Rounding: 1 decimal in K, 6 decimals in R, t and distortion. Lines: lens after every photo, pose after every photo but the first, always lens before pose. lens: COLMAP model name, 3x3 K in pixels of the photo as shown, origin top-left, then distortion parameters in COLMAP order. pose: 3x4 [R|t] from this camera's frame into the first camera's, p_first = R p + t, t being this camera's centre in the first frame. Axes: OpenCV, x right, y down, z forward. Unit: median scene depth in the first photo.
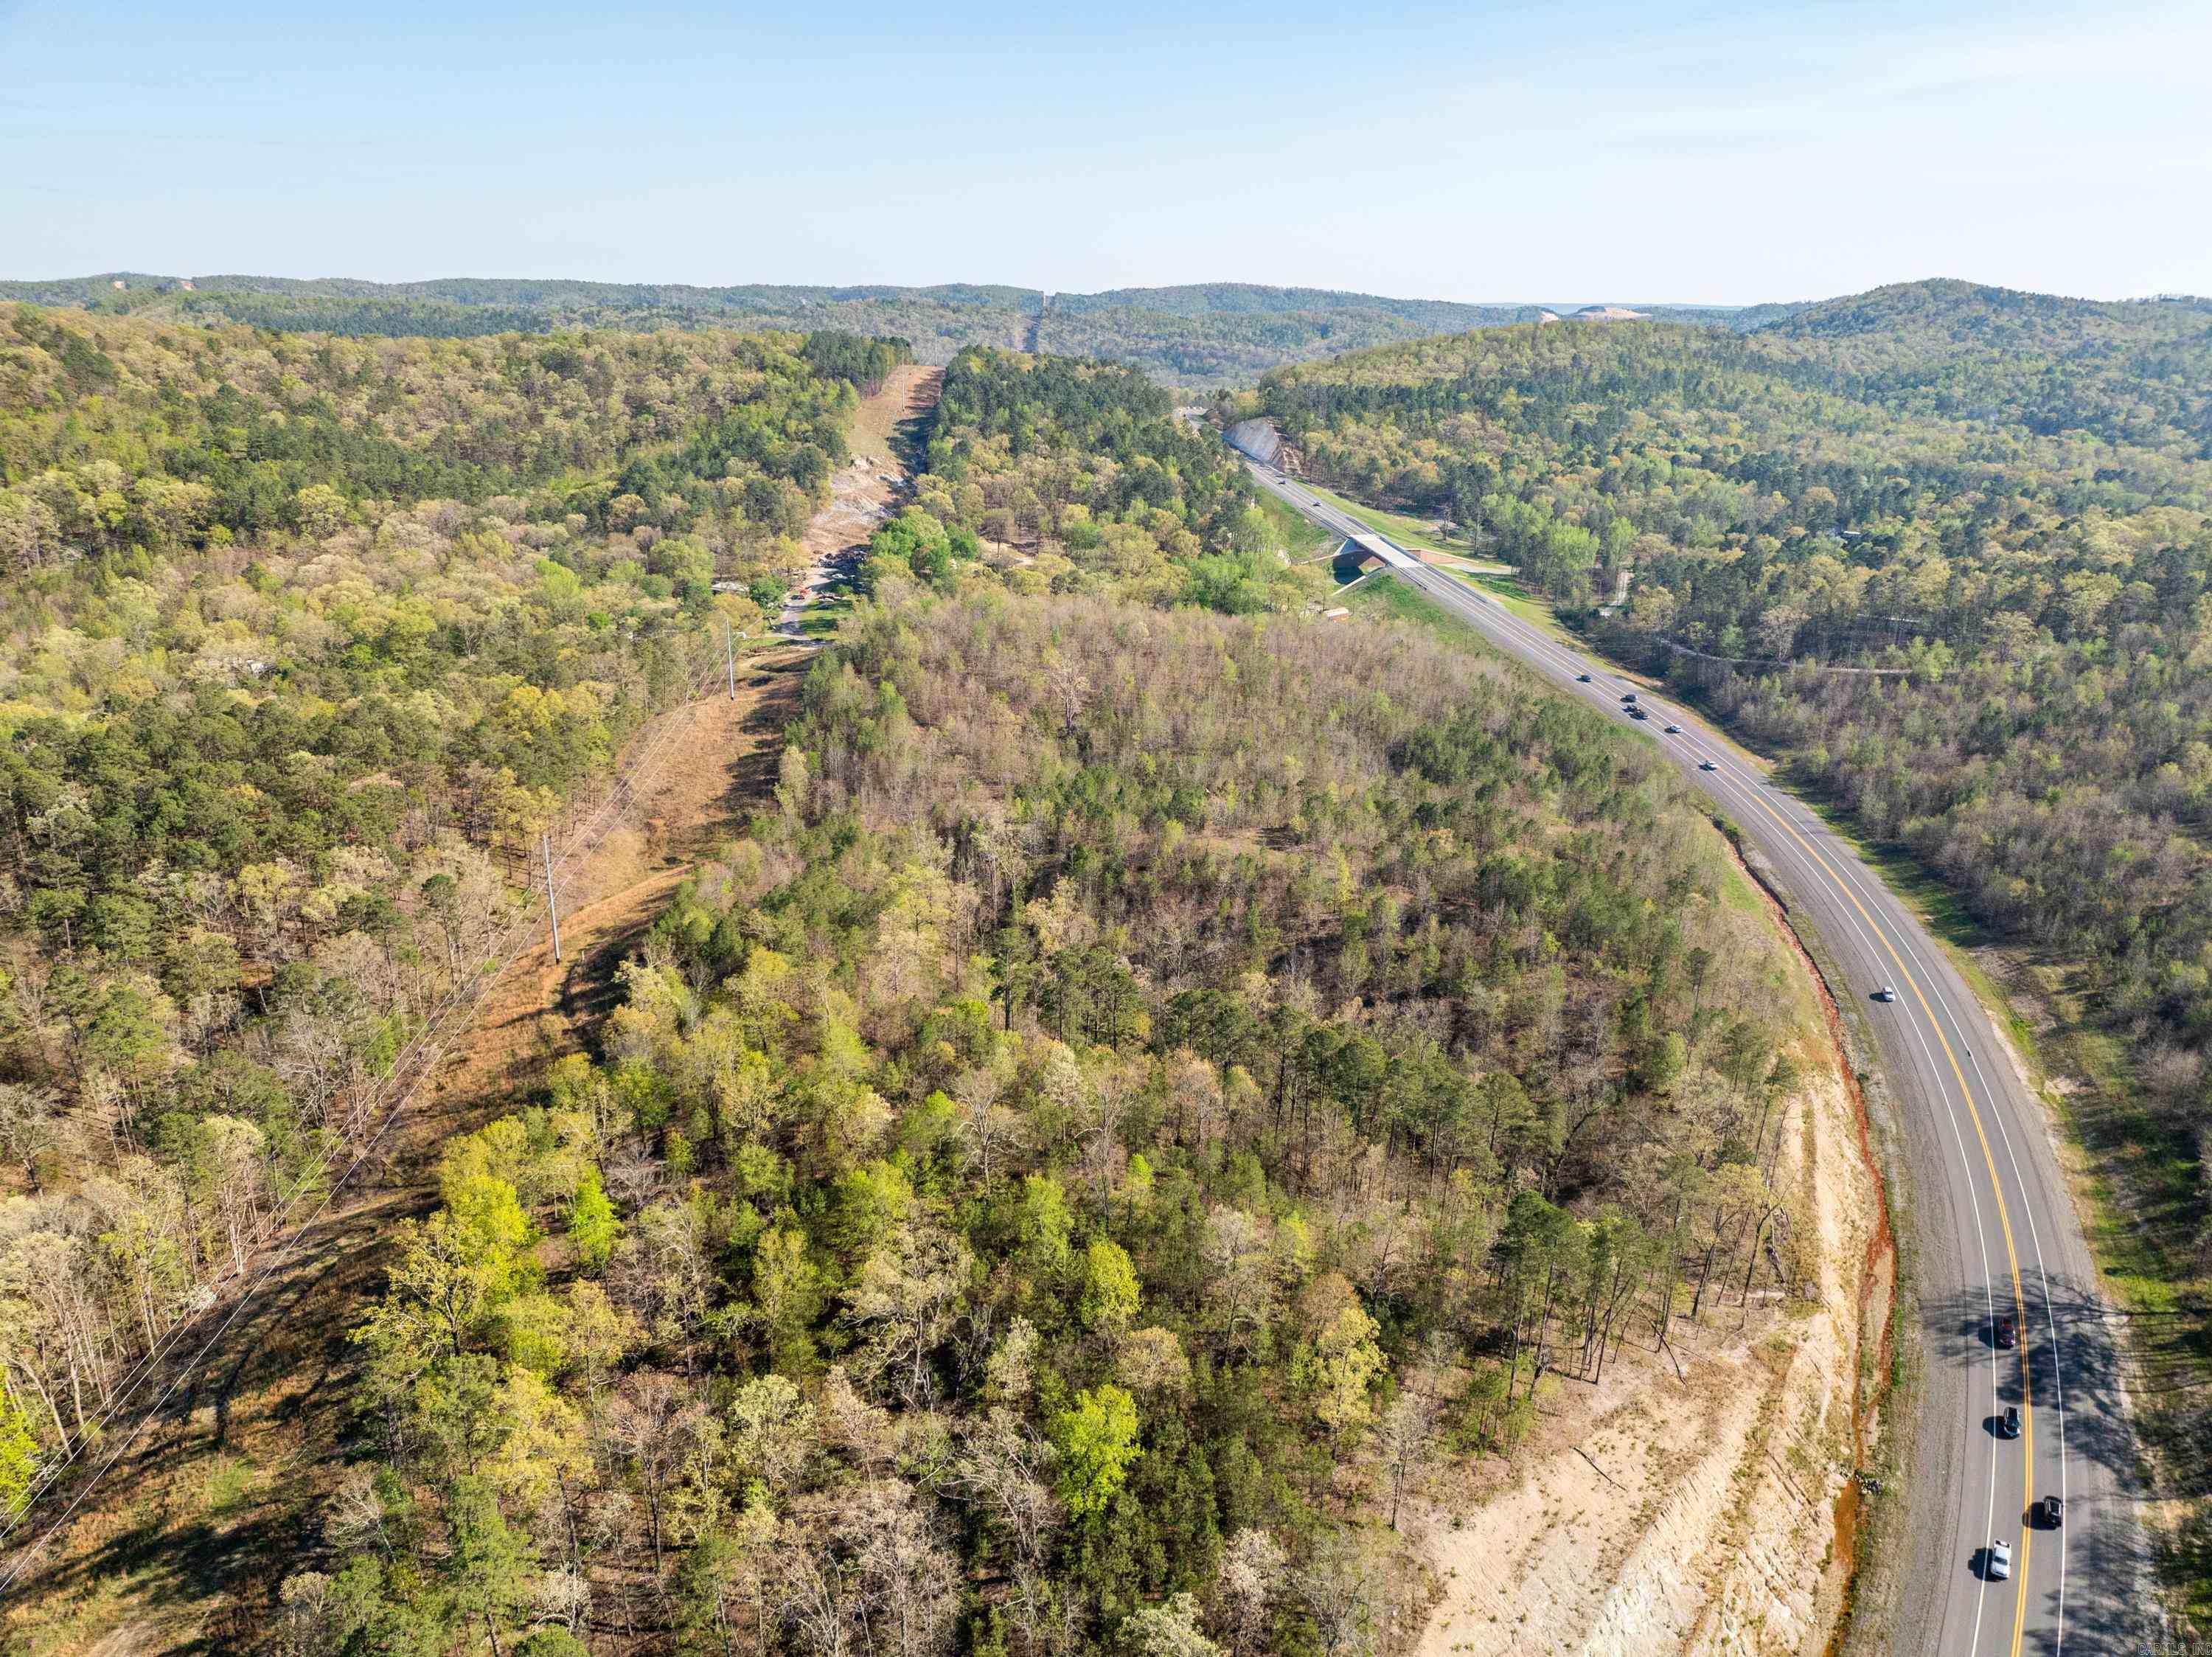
lens RADIAL K [[1550.2, 0, 1123.5], [0, 1550.2, 820.0], [0, 0, 1]] dist [-0.043404, 0.003672]
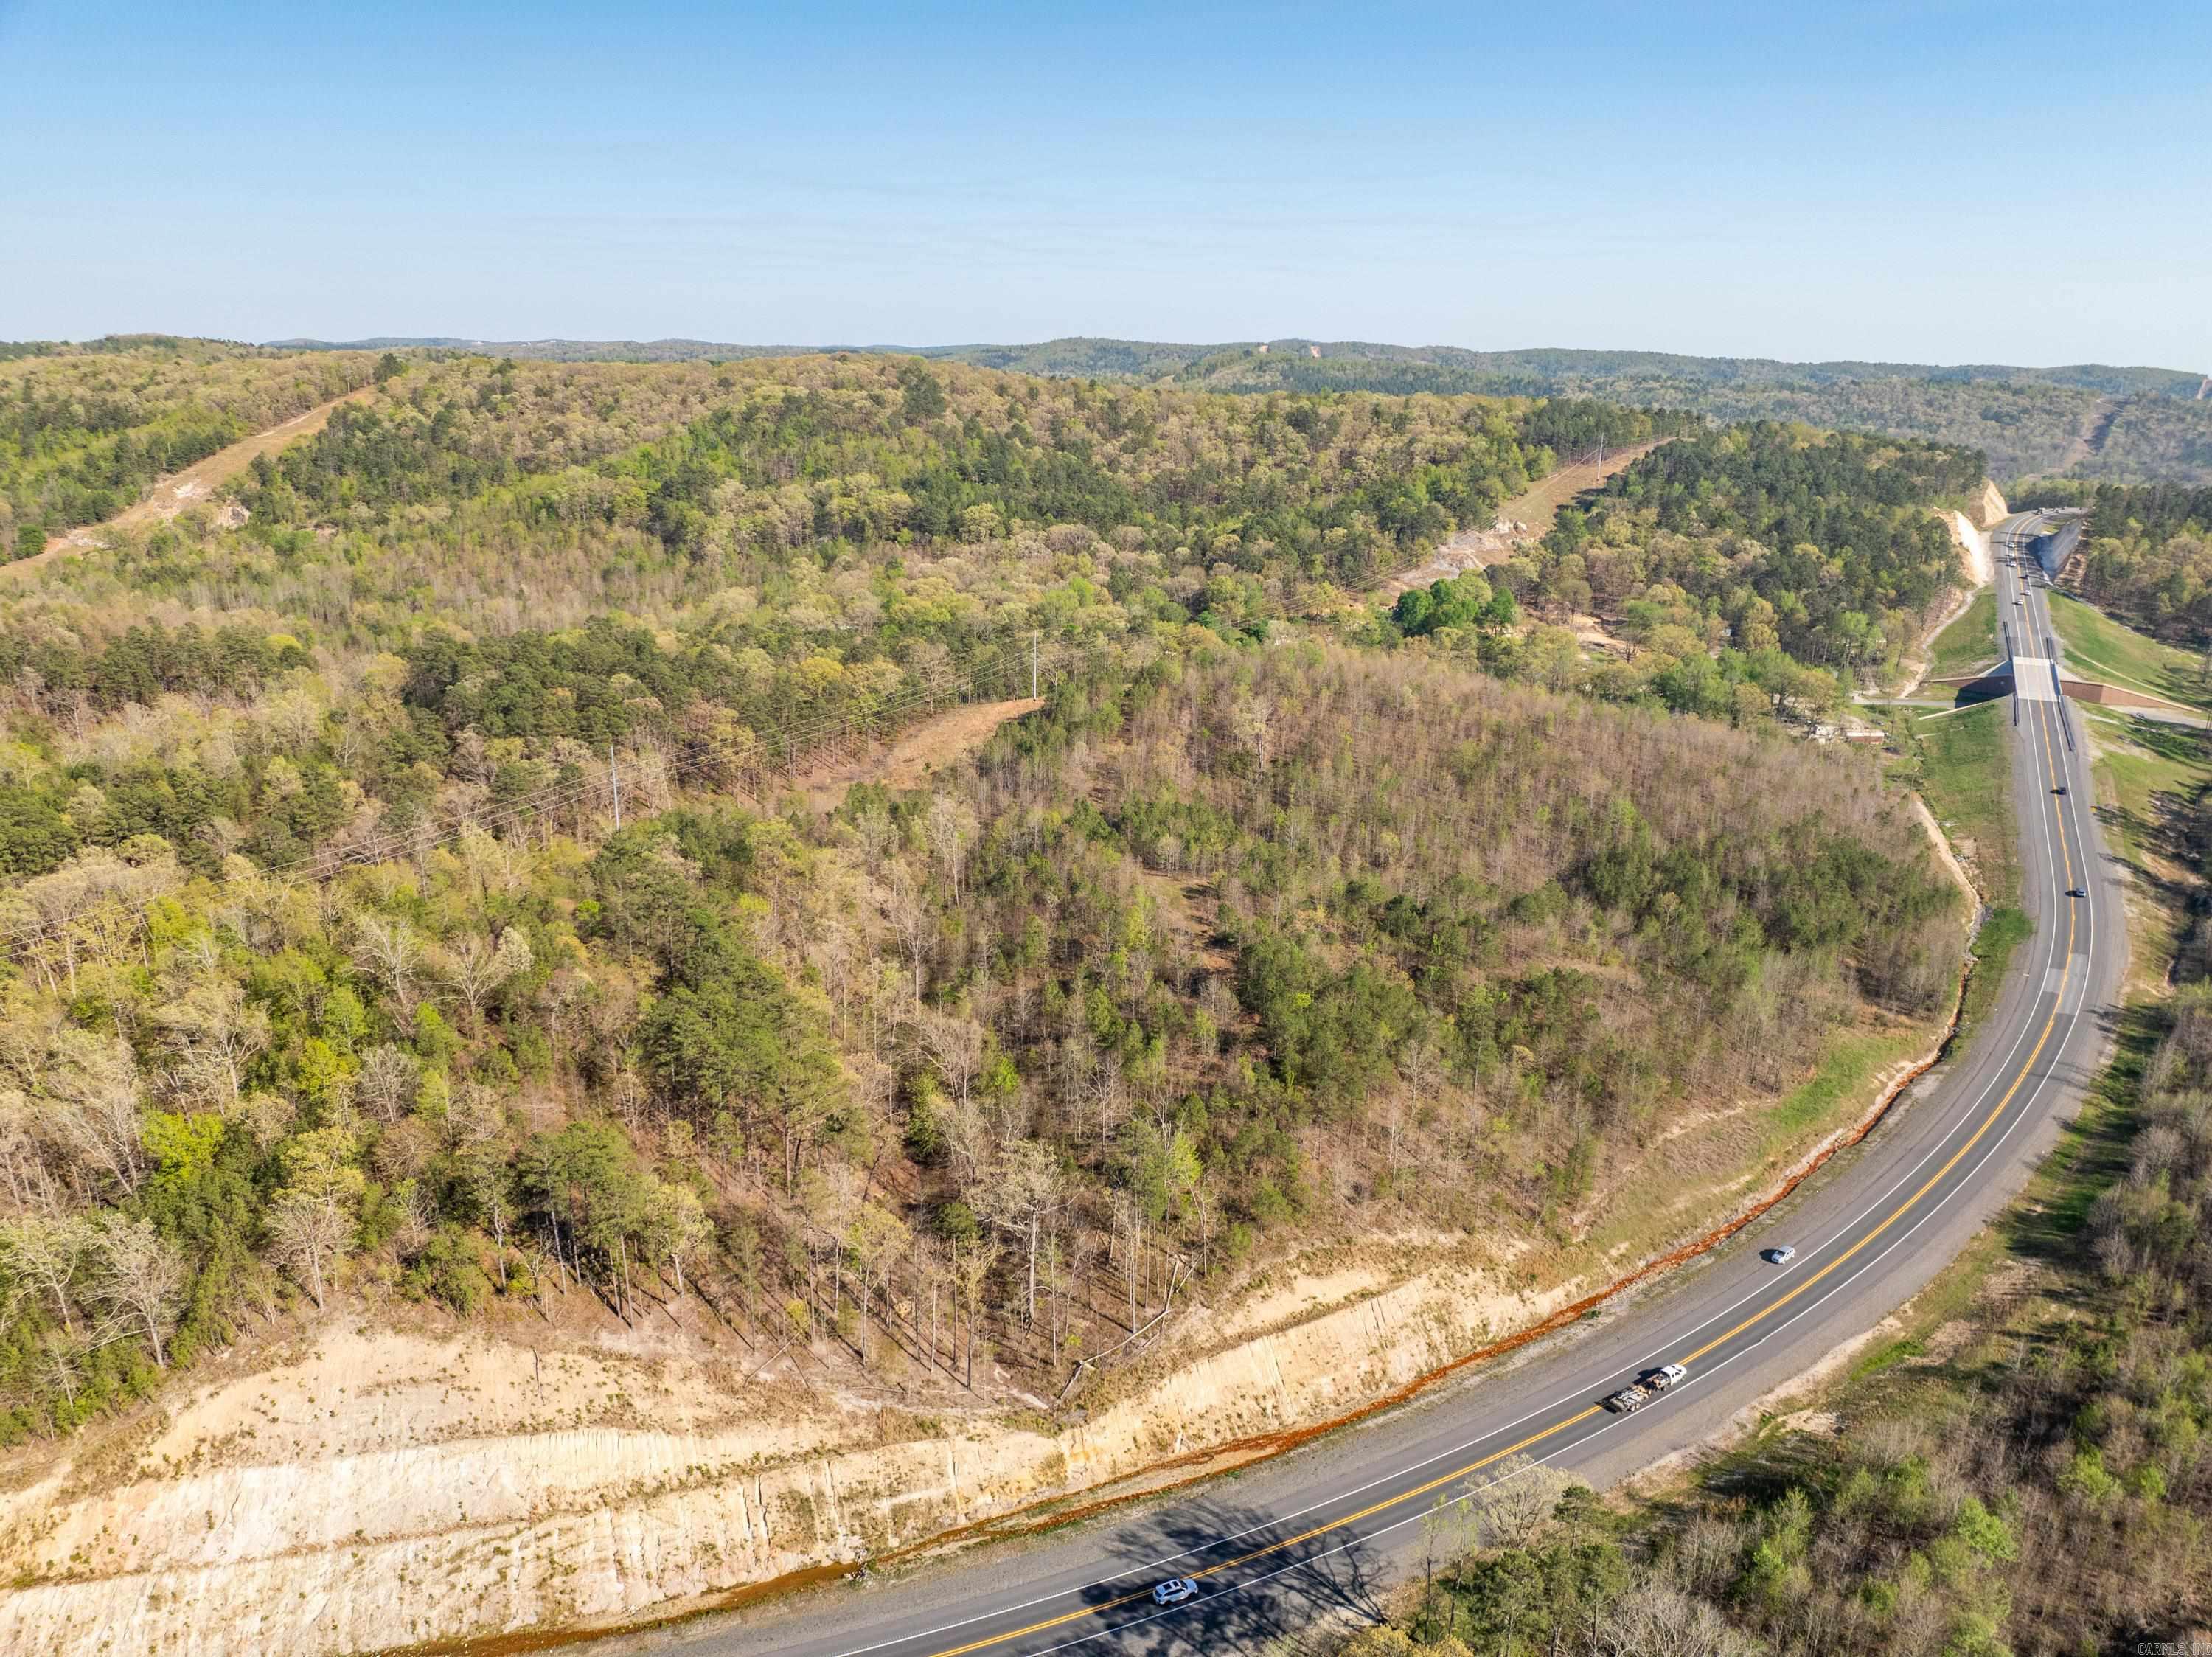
lens RADIAL K [[1550.2, 0, 1123.5], [0, 1550.2, 820.0], [0, 0, 1]] dist [-0.043404, 0.003672]
pose [[0.772340, 0.183865, -0.608017, 0.284632], [-0.210333, 0.977219, 0.028334, -0.021256], [0.599375, 0.106003, 0.793419, 0.075059]]
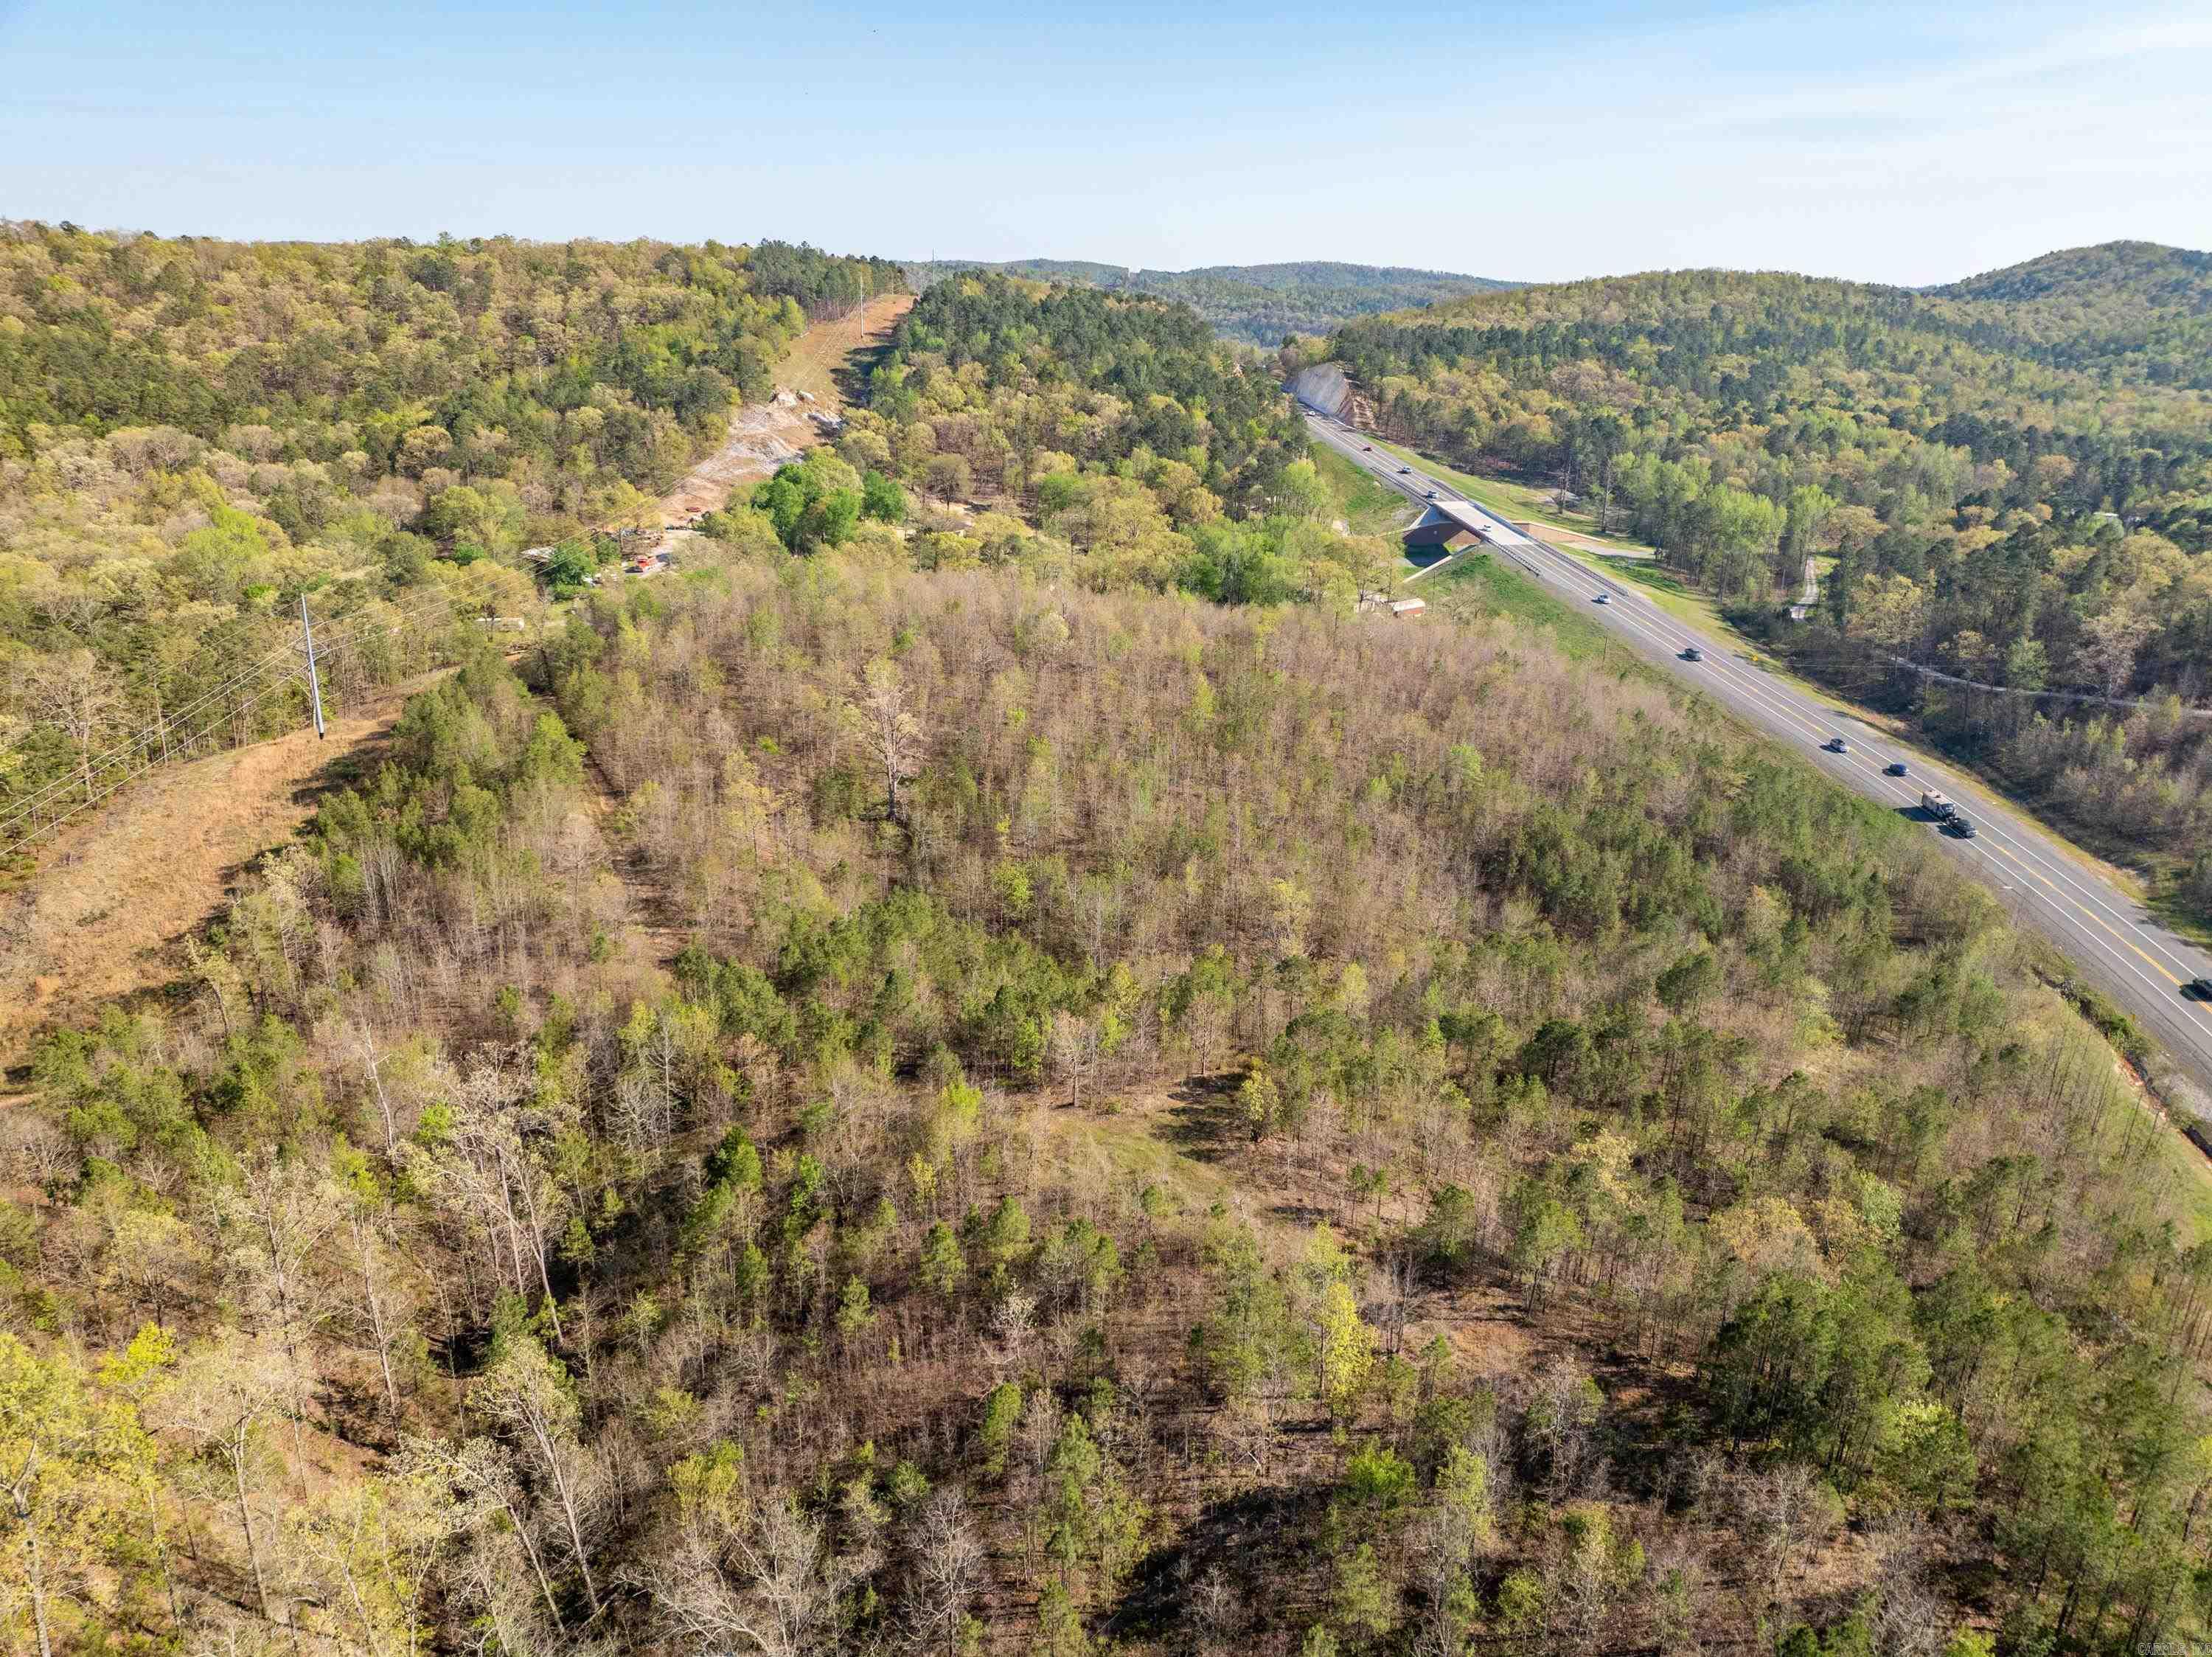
lens RADIAL K [[1550.2, 0, 1123.5], [0, 1550.2, 820.0], [0, 0, 1]] dist [-0.043404, 0.003672]
pose [[0.998159, 0.026293, -0.054663, 0.042375], [-0.025977, 0.999642, 0.006487, -0.032612], [0.054814, -0.005055, 0.998484, 0.249925]]
